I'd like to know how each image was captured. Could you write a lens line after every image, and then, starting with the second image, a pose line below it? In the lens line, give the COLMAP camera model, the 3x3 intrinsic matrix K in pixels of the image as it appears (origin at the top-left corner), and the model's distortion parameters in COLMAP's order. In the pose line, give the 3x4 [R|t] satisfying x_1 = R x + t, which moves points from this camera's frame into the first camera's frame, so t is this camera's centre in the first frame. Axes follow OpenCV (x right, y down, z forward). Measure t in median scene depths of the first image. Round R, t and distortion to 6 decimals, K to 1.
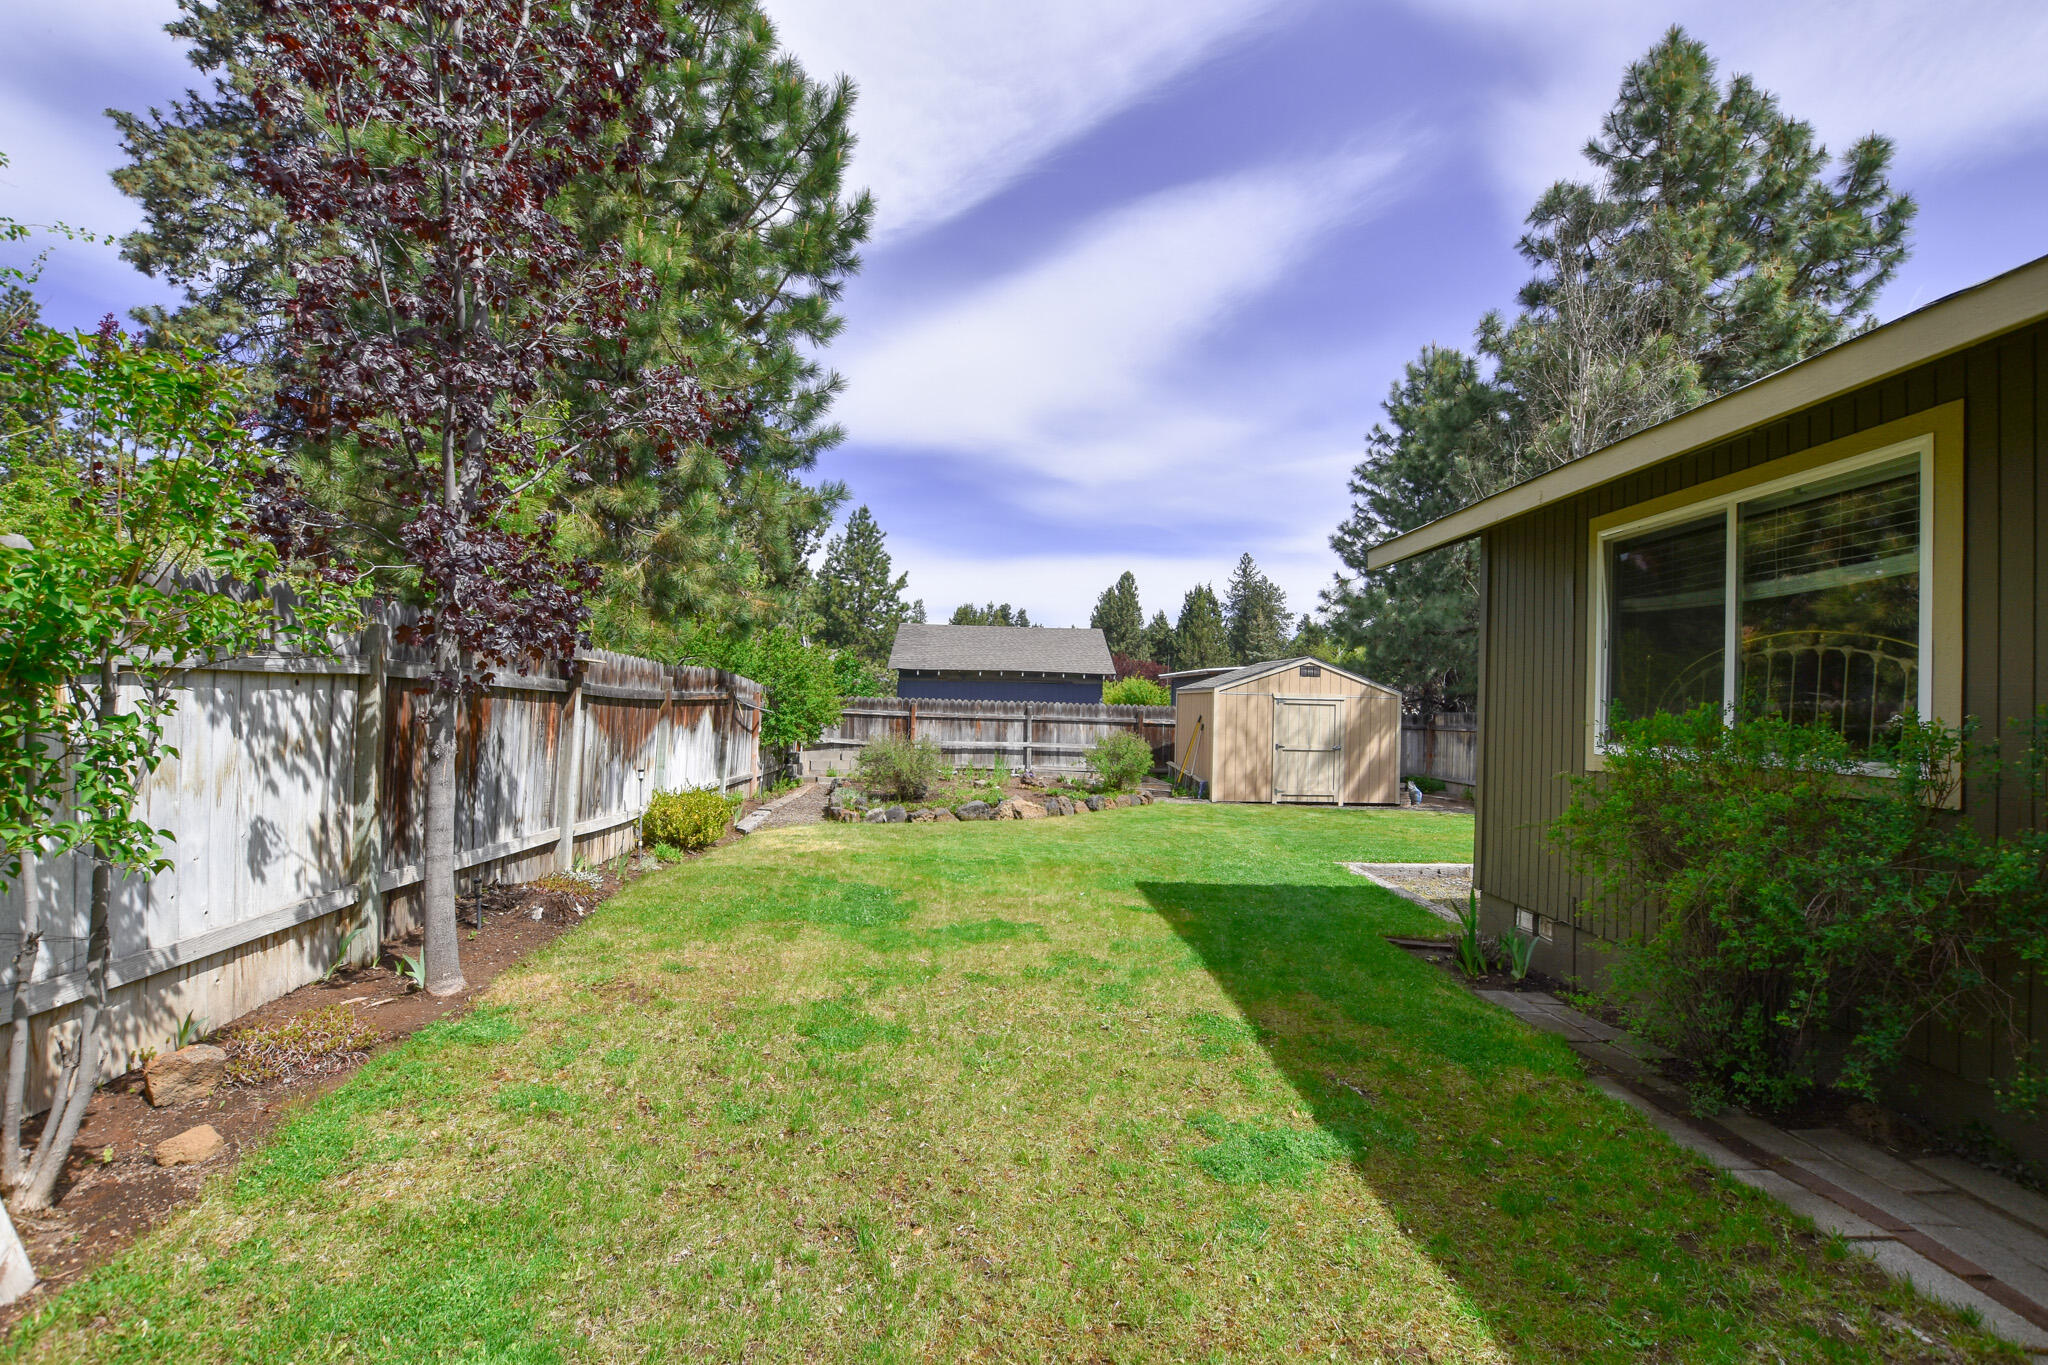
lens RADIAL K [[895.7, 0, 1034.4], [0, 895.7, 689.3], [0, 0, 1]] dist [-0.027807, 0.000417]
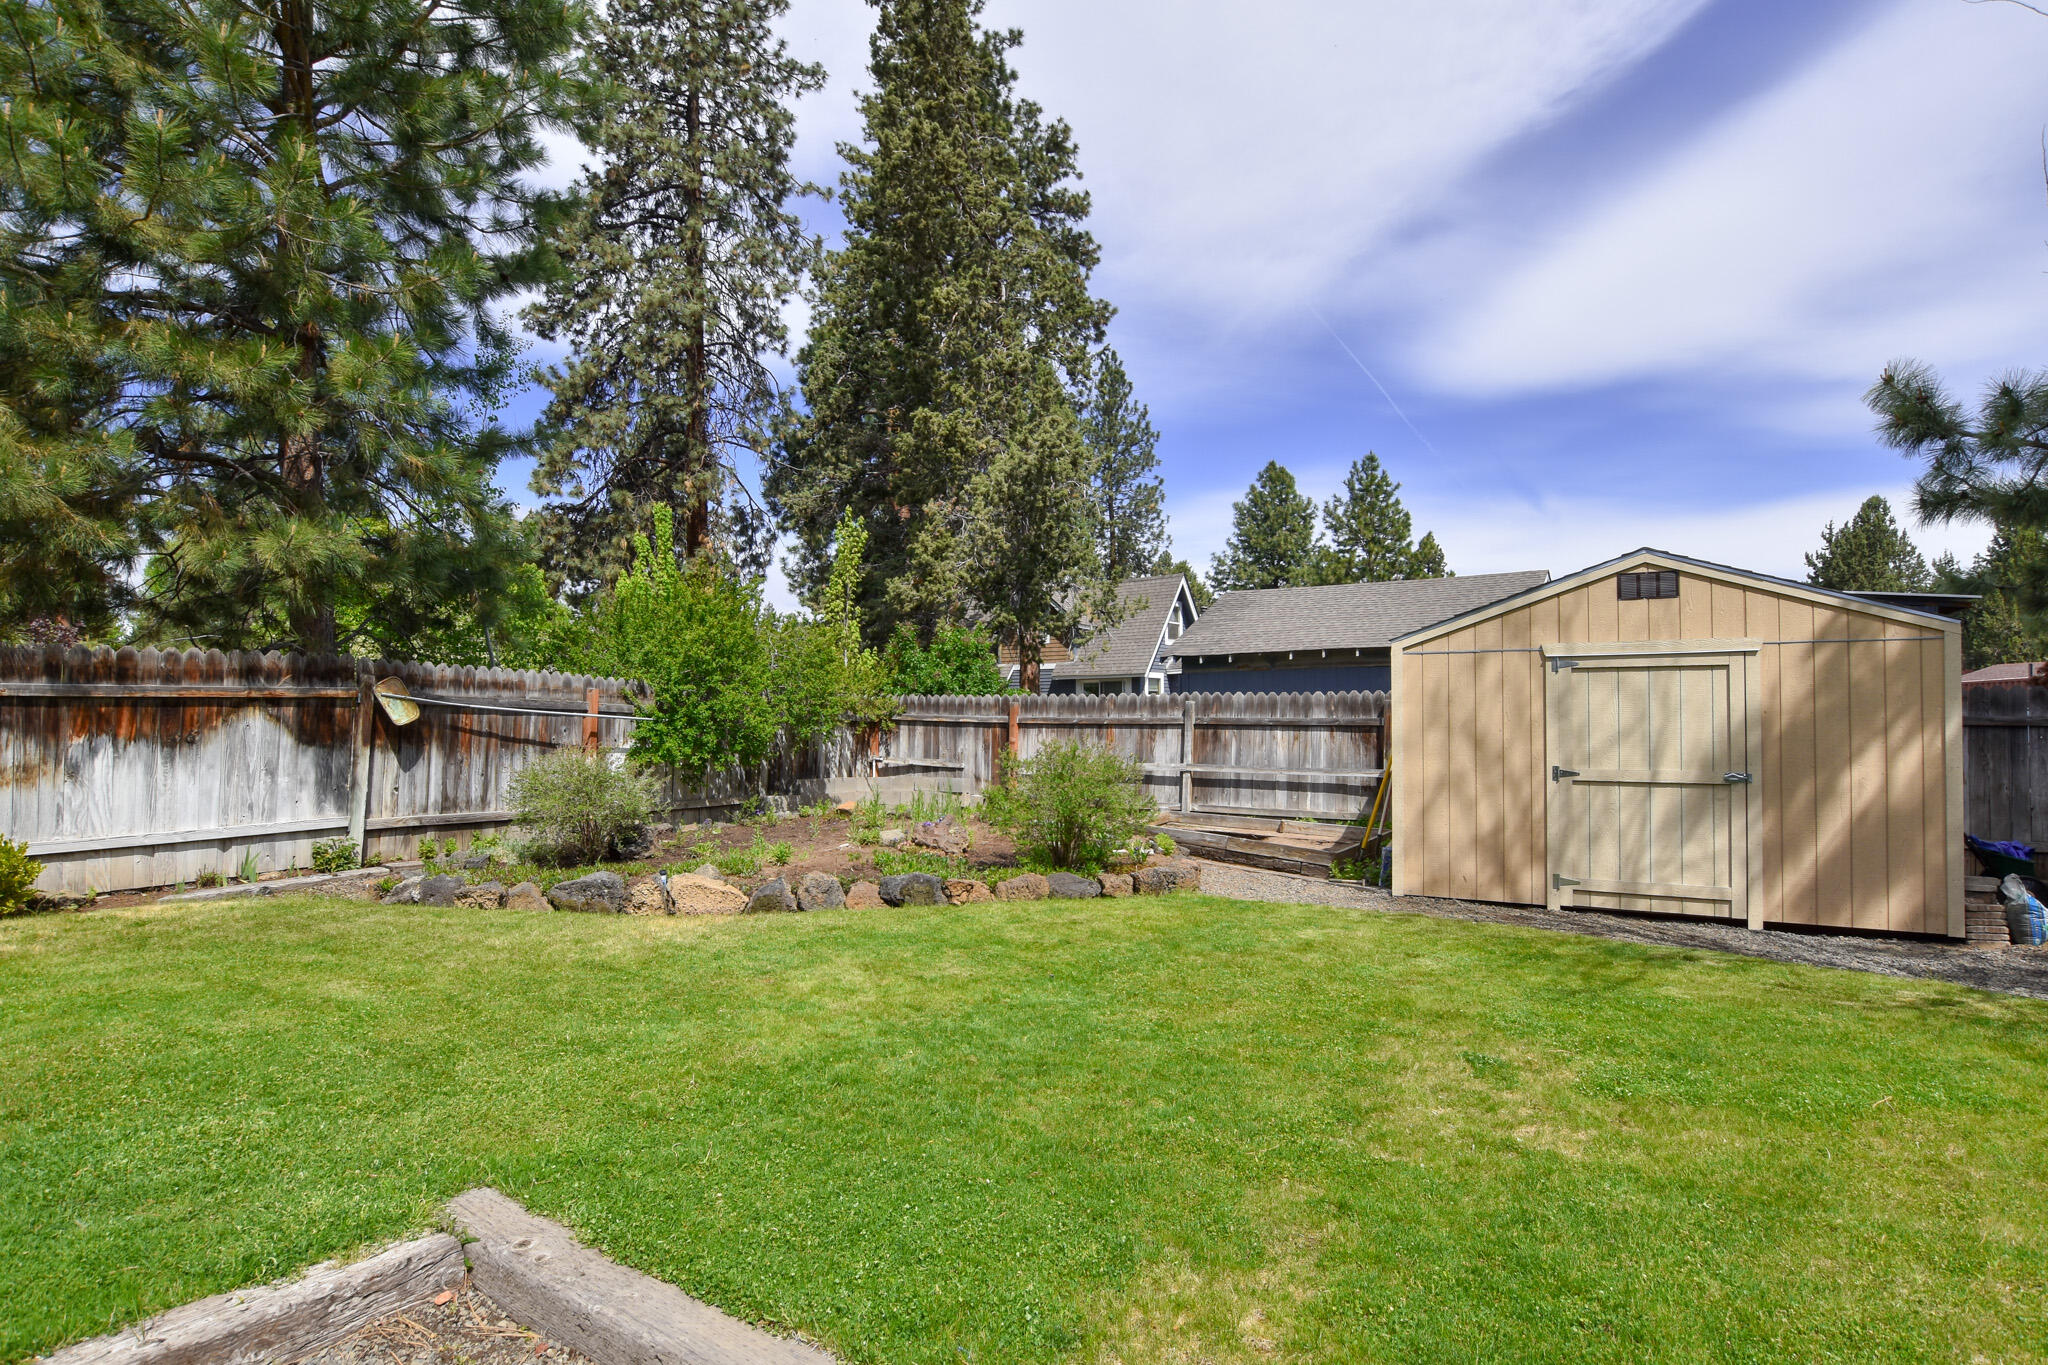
lens RADIAL K [[1035.3, 0, 1036.4], [0, 1035.3, 700.5], [0, 0, 1]] dist [-0.024714, 0.000408]
pose [[0.805450, -0.035947, -0.591572, 0.310340], [0.034687, 0.999307, -0.013496, 0.024551], [0.591648, -0.009650, 0.806139, 0.406220]]
